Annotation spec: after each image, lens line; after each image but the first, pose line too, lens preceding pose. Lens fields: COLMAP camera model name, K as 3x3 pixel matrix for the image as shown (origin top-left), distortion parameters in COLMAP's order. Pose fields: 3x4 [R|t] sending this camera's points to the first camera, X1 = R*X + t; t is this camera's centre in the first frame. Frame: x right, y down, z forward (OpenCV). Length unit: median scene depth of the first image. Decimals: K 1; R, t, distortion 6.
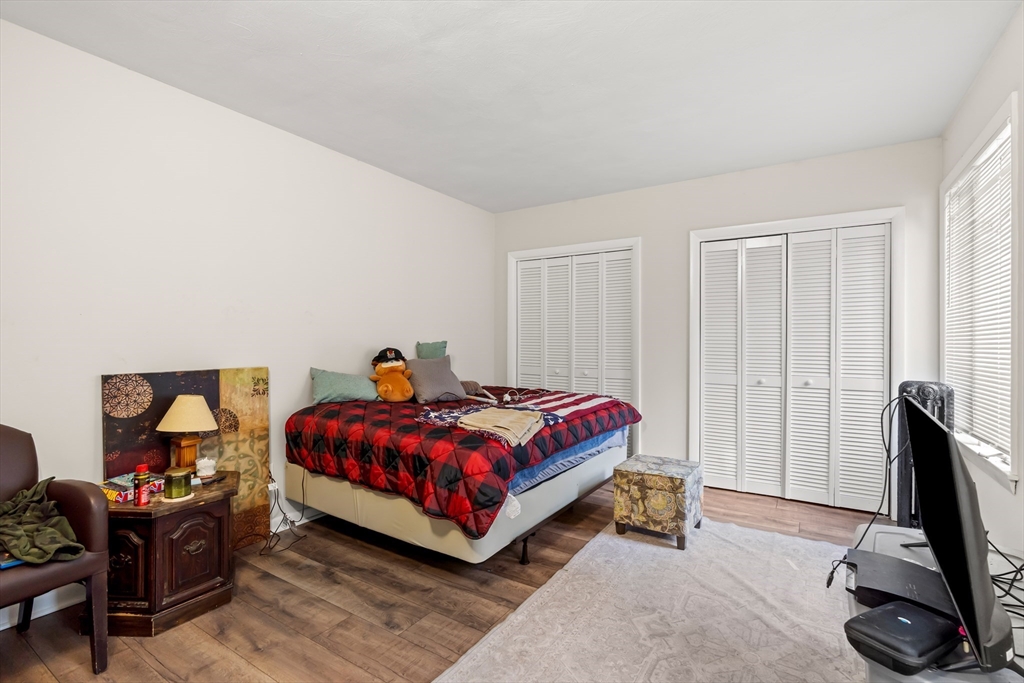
lens RADIAL K [[471.8, 0, 515.7], [0, 471.8, 346.7], [0, 0, 1]] dist [-0.000554, -0.000036]
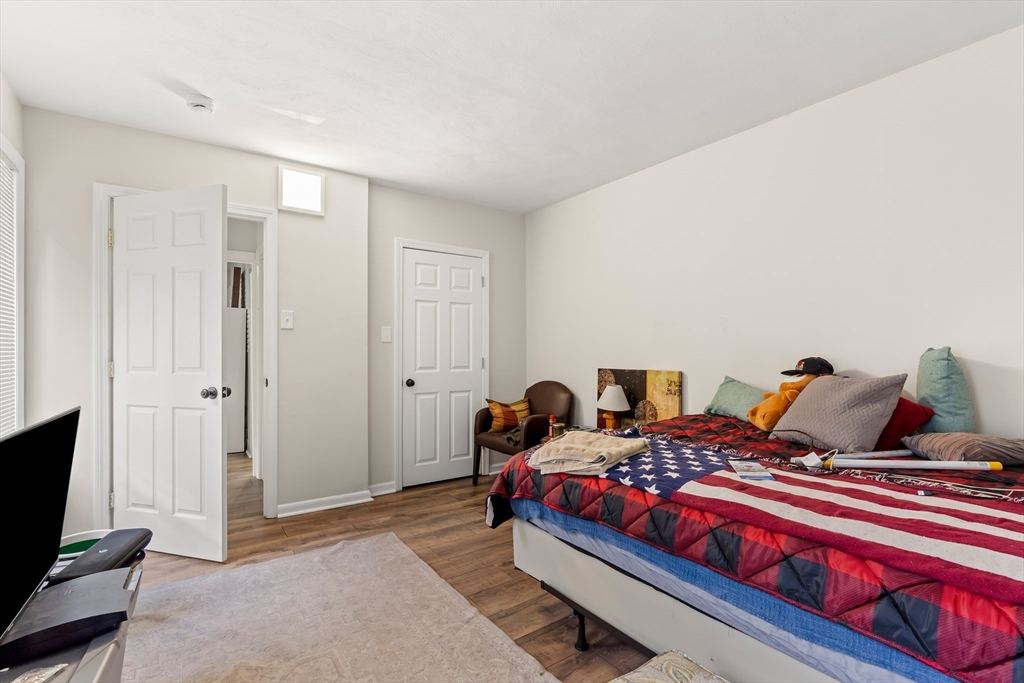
lens RADIAL K [[471.8, 0, 515.7], [0, 471.8, 346.7], [0, 0, 1]] dist [-0.000554, -0.000036]
pose [[-0.377532, -0.007587, -0.925965, 0.760470], [-0.009035, 0.999949, -0.004510, -0.008818], [0.925952, 0.006664, -0.377582, 1.204879]]
